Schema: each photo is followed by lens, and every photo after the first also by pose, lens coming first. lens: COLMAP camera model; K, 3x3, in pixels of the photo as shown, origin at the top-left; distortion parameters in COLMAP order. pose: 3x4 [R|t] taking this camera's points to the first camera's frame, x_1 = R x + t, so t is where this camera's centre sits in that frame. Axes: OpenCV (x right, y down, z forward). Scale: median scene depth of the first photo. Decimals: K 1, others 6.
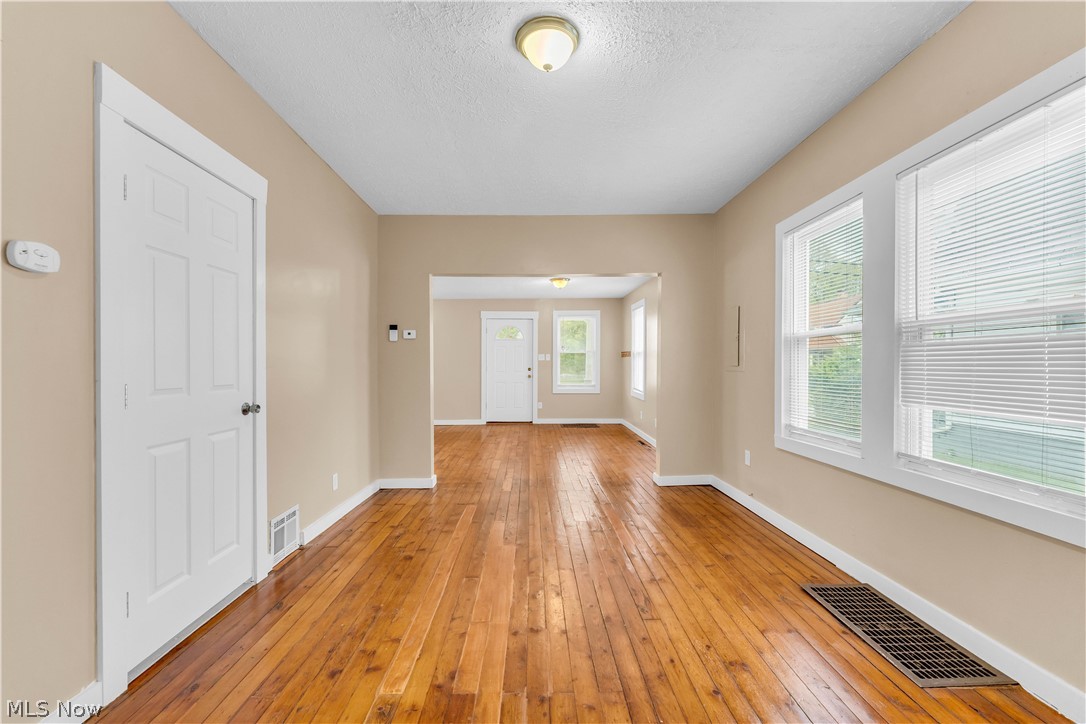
lens RADIAL K [[440.4, 0, 547.1], [0, 440.4, 363.7], [0, 0, 1]] dist [0.000805, -0.000328]
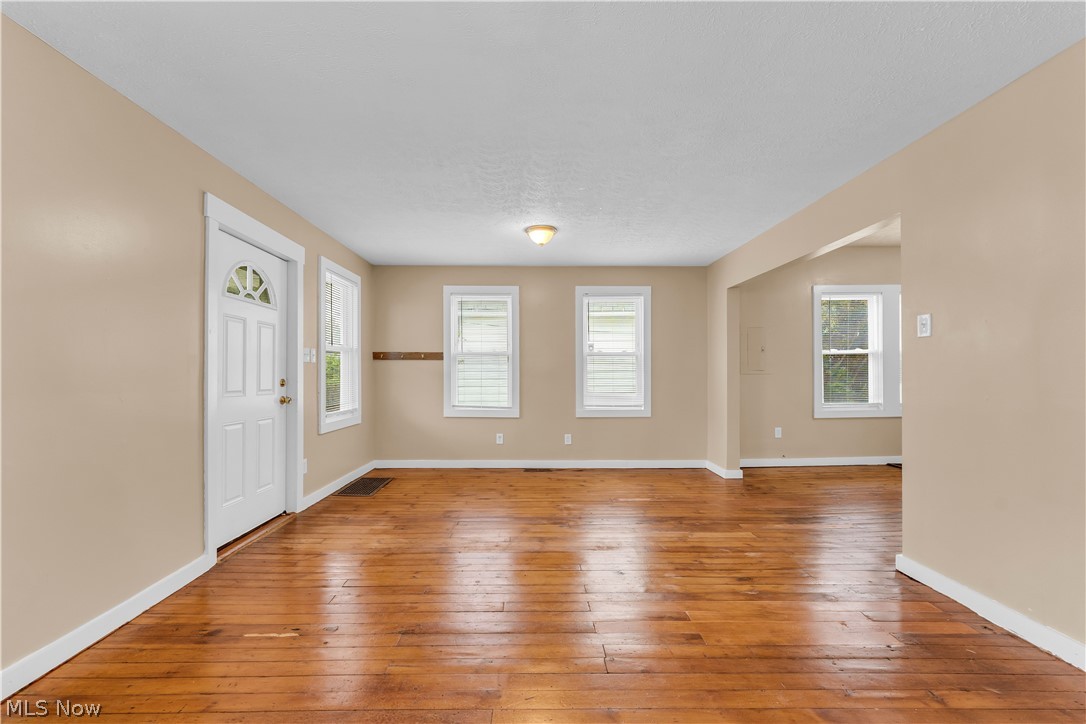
lens RADIAL K [[440.4, 0, 524.5], [0, 440.4, 371.8], [0, 0, 1]] dist [0.000805, -0.000328]
pose [[0.033653, 0.005058, 0.999421, -0.449047], [0.006645, 0.999964, -0.005285, 0.005942], [-0.999411, 0.006819, 0.033618, 0.783008]]
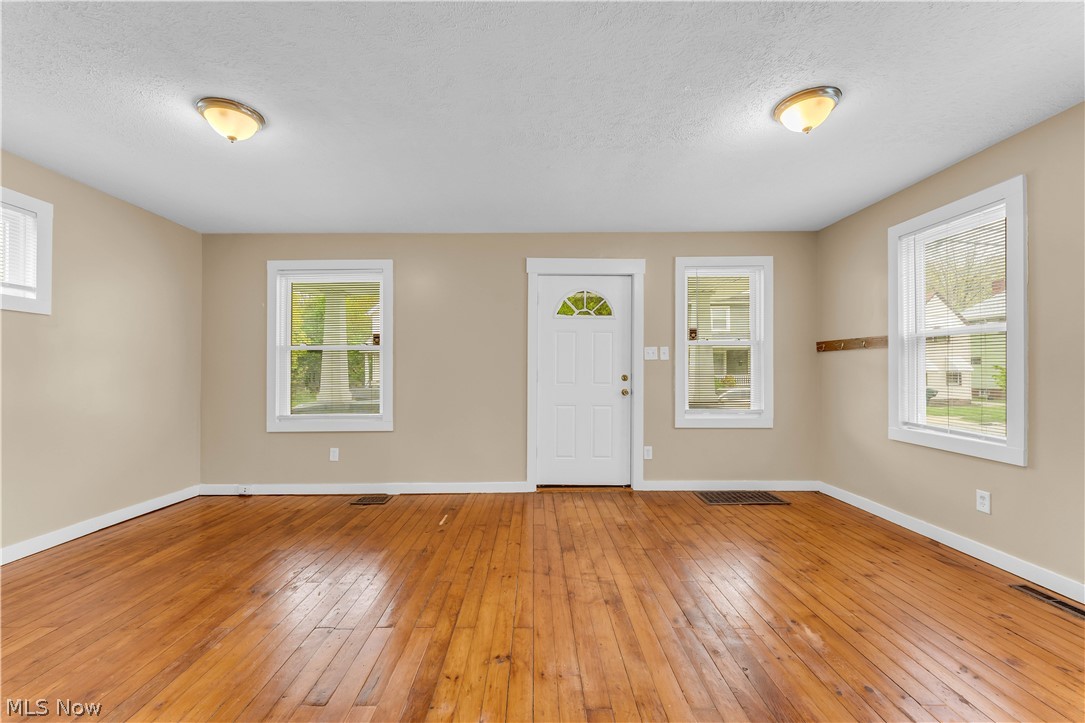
lens RADIAL K [[440.0, 0, 540.4], [0, 440.0, 366.2], [0, 0, 1]] dist [0.000805, -0.000328]
pose [[0.999799, -0.000993, -0.020007, -0.127180], [0.000653, 0.999856, -0.016982, 0.008087], [0.020021, 0.016965, 0.999656, 0.522620]]
